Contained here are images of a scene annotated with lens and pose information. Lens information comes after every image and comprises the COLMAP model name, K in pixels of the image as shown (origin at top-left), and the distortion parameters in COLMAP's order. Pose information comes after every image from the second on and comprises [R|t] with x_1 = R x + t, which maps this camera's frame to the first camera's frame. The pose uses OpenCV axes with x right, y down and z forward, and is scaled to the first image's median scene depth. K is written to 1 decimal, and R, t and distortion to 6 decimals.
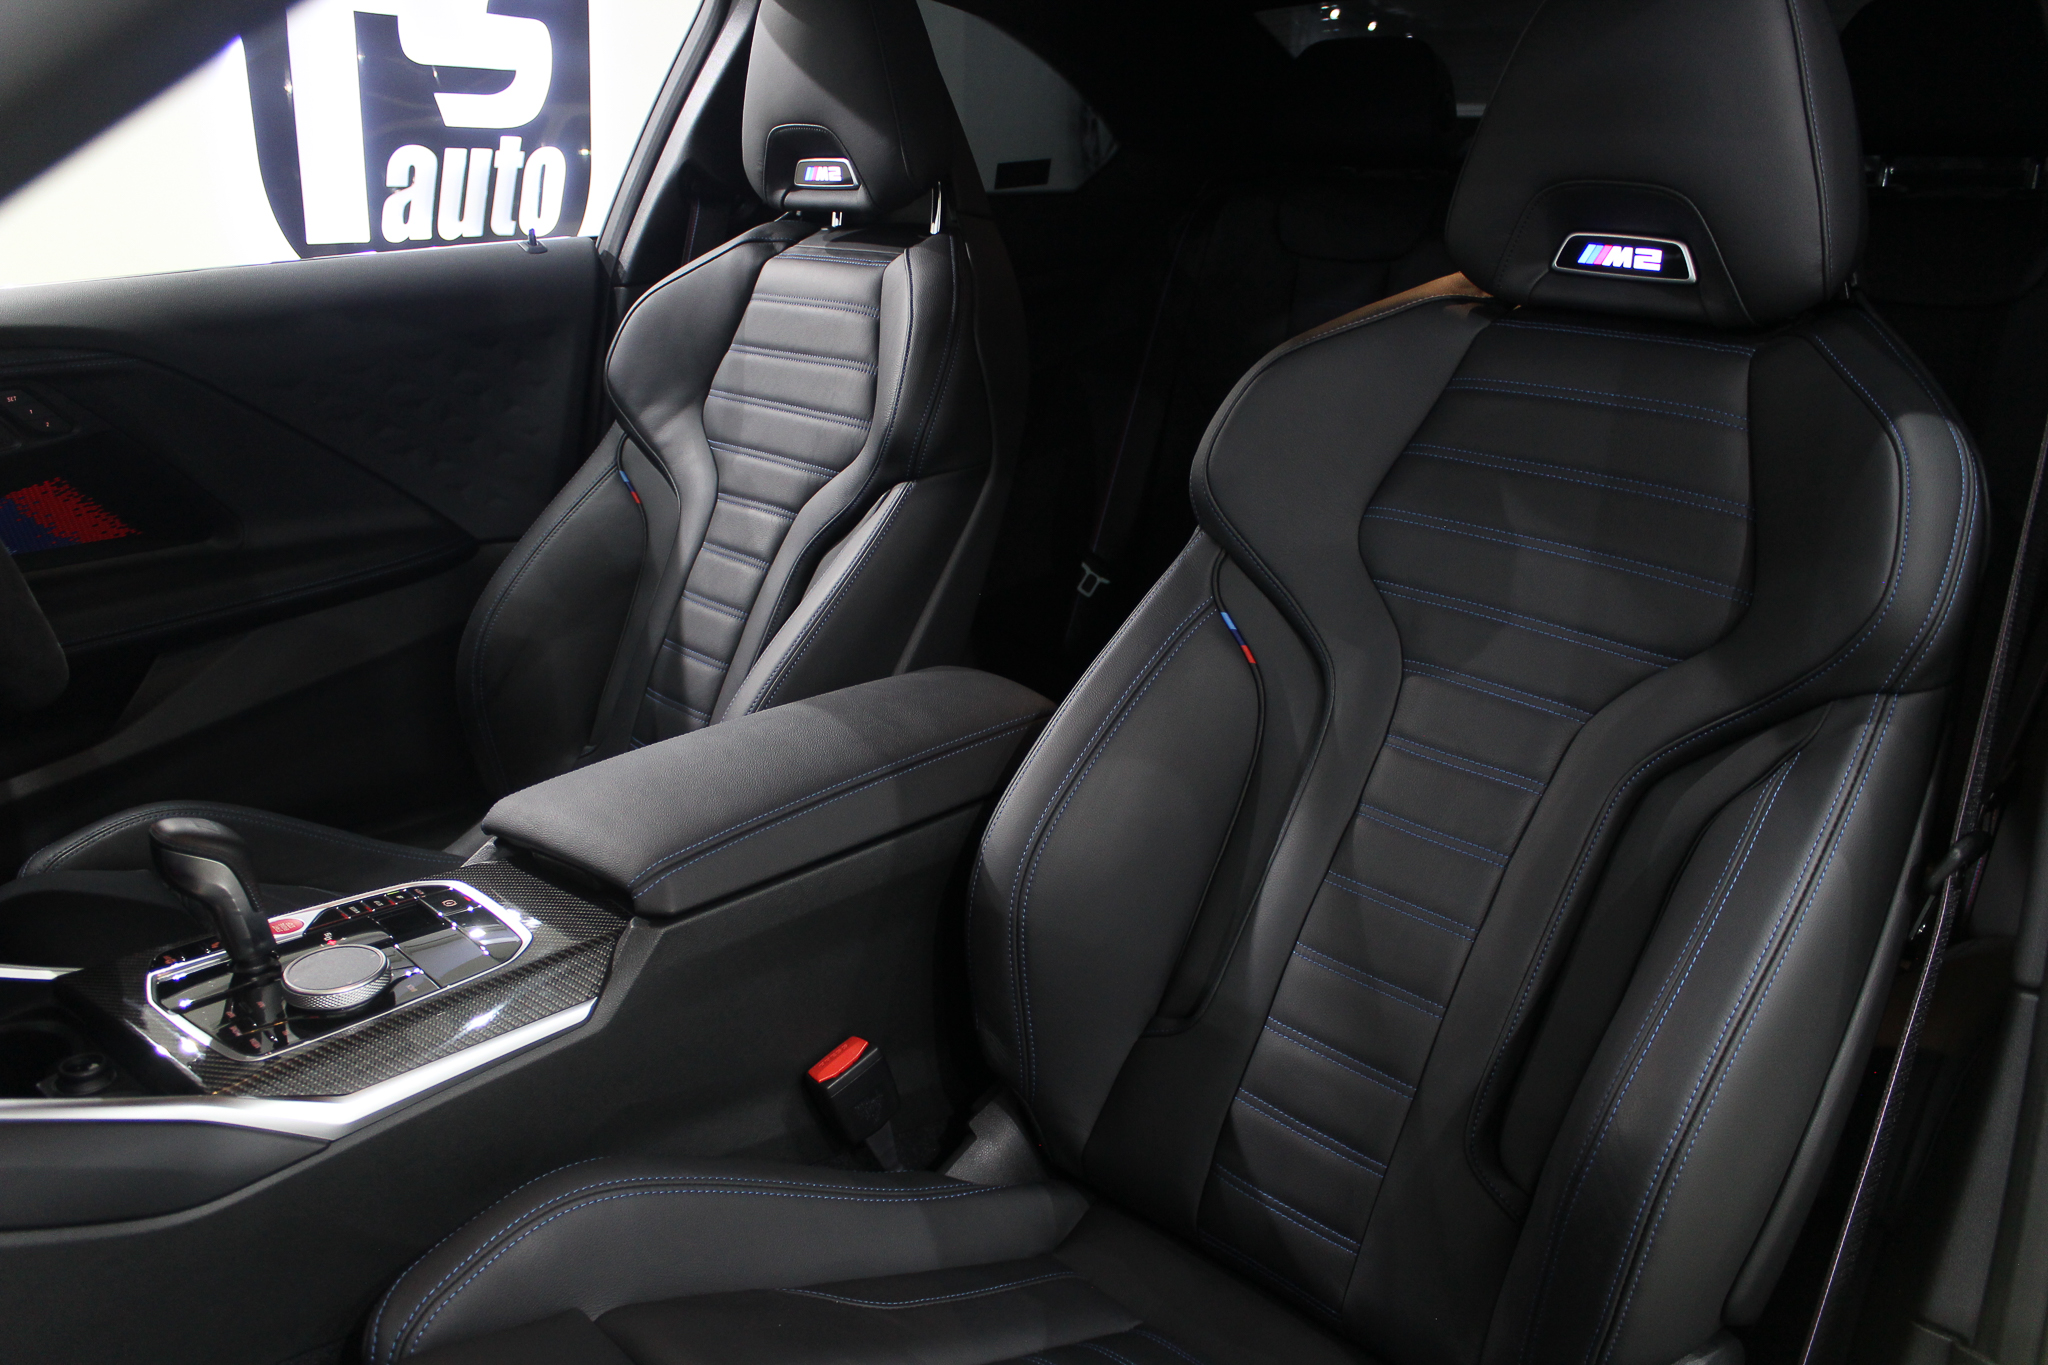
lens RADIAL K [[1737.0, 0, 1023.9], [0, 1737.0, 791.0], [0, 0, 1]] dist [-0.108124, 0.089110]
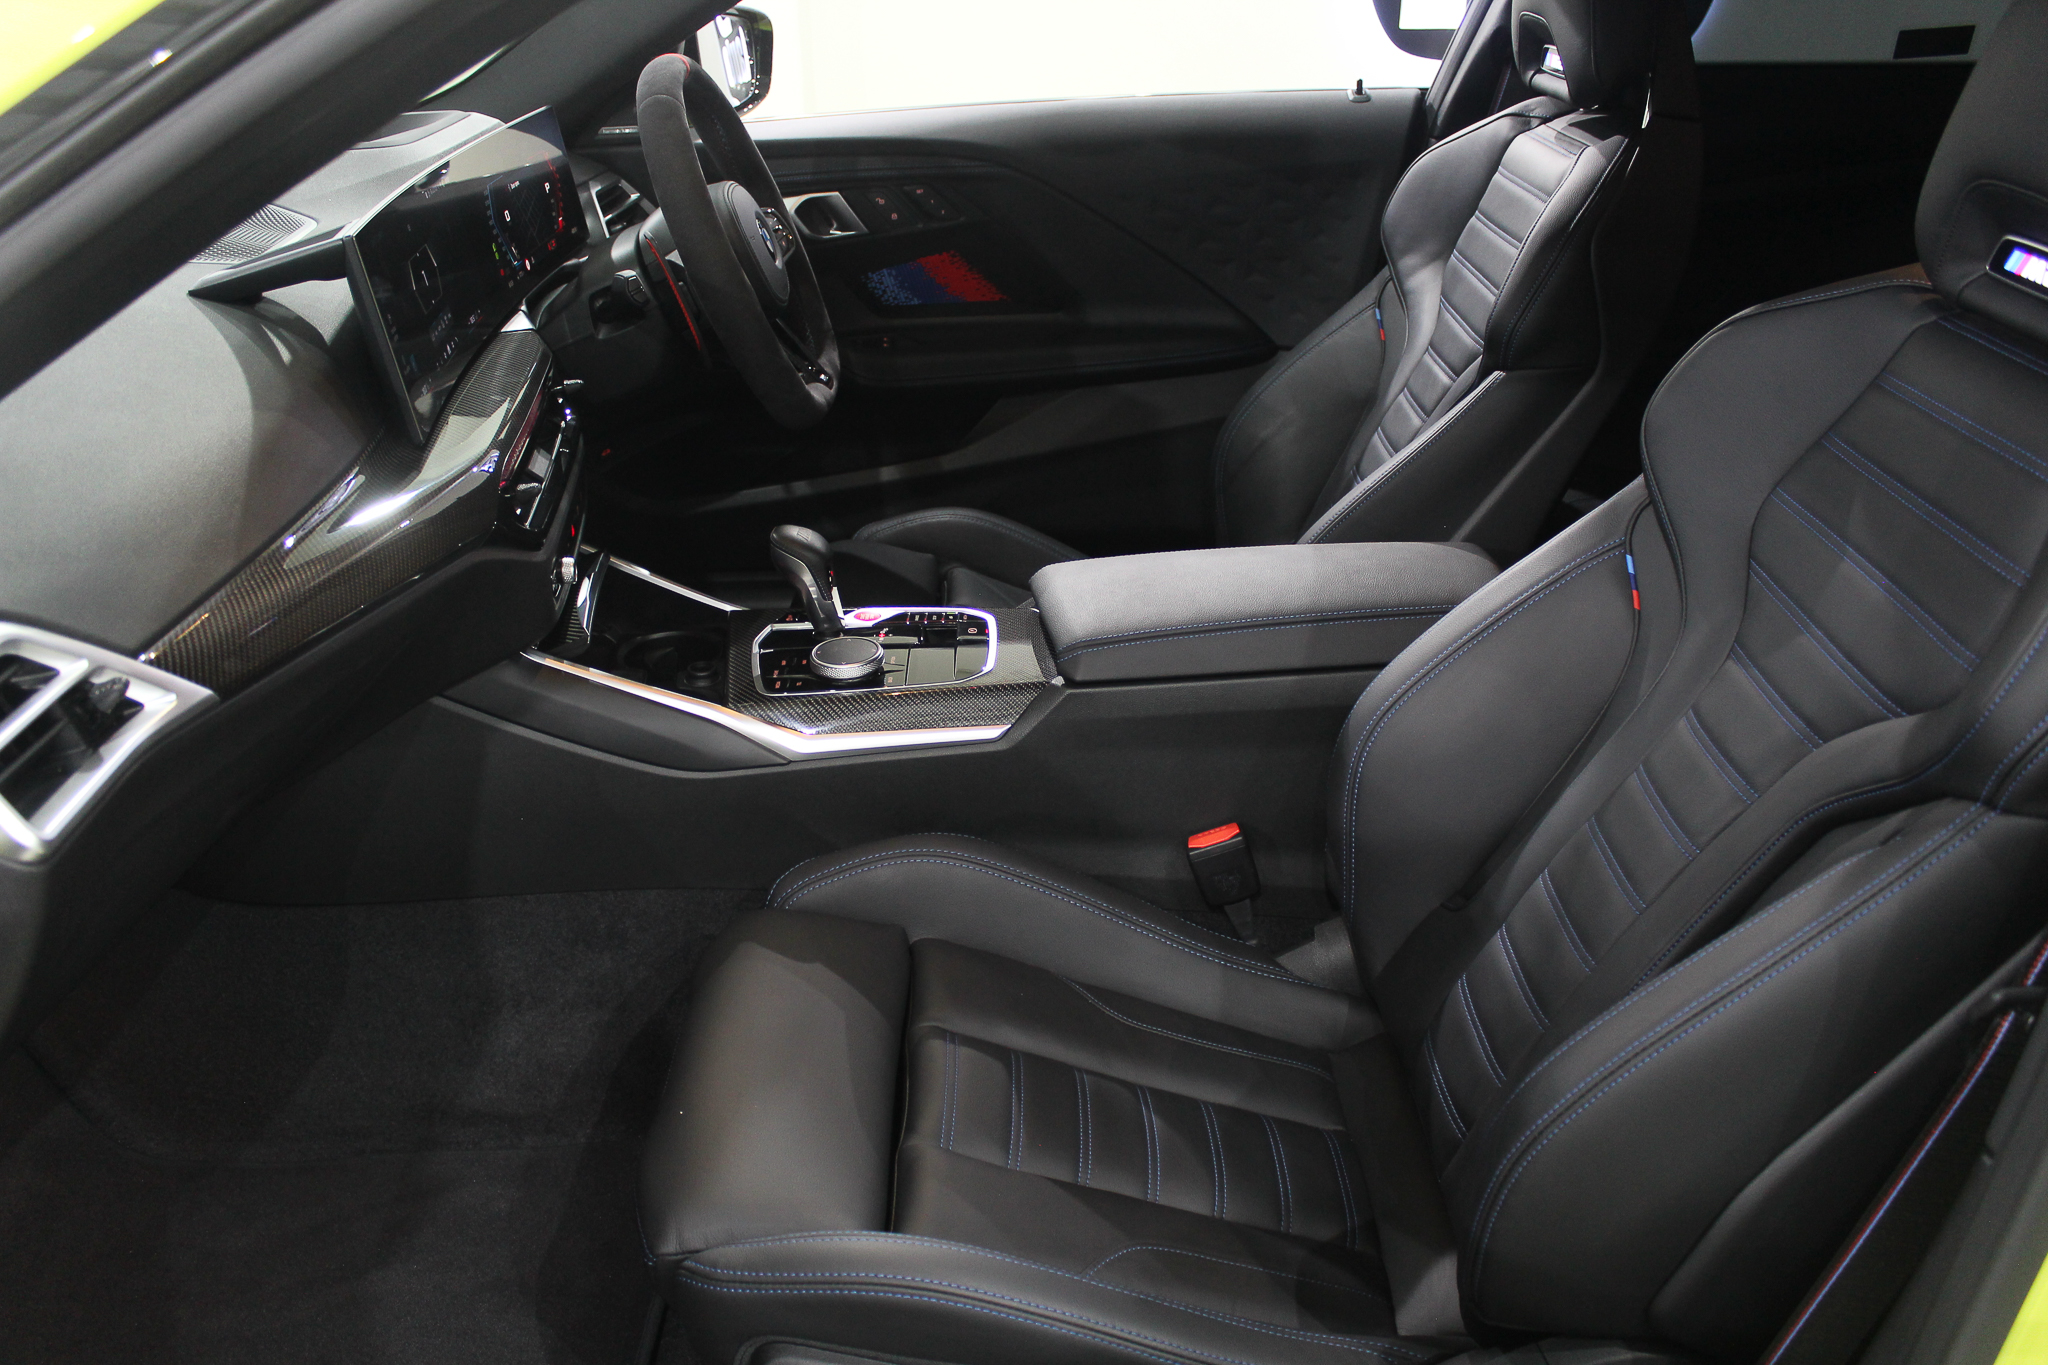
lens RADIAL K [[1737.0, 0, 1023.9], [0, 1737.0, 791.0], [0, 0, 1]] dist [-0.108124, 0.089110]
pose [[0.754777, 0.308243, -0.579049, 0.400734], [-0.222885, 0.950713, 0.215563, -0.090221], [0.616955, -0.033641, 0.786279, -0.042248]]
